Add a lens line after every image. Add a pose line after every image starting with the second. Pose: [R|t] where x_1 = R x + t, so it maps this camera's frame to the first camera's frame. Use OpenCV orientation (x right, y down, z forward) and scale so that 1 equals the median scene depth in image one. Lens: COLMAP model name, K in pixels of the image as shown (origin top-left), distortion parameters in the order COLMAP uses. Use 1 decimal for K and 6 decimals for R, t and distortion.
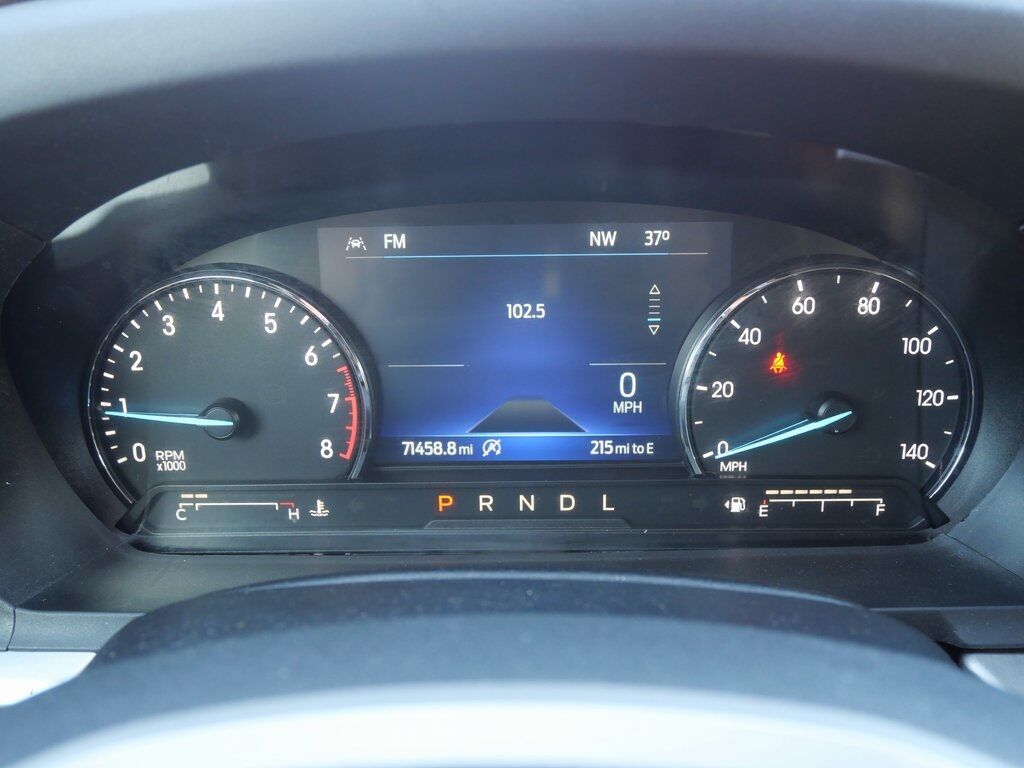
lens RADIAL K [[884.9, 0, 511.9], [0, 884.9, 382.8], [0, 0, 1]] dist [-0.016141, -0.016619]
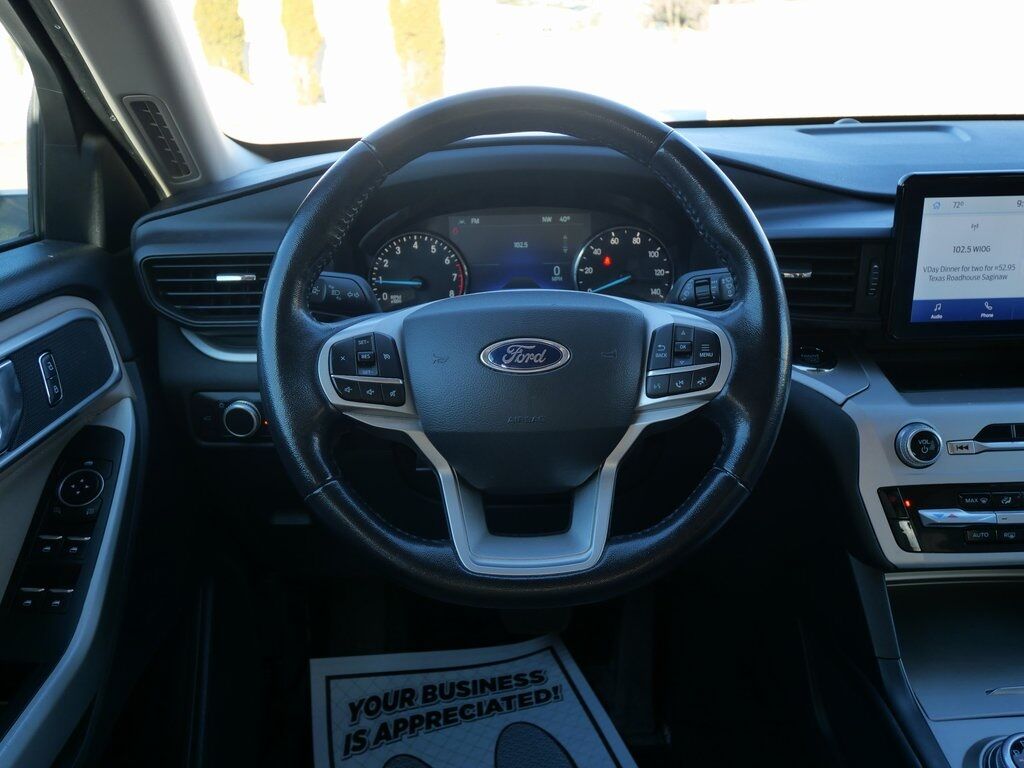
lens RADIAL K [[884.9, 0, 510.9], [0, 884.9, 382.3], [0, 0, 1]] dist [-0.016141, -0.016619]
pose [[0.999336, -0.014900, 0.033257, -0.121335], [0.015469, 0.999737, -0.016908, 0.423116], [-0.032997, 0.017411, 0.999304, -1.909765]]
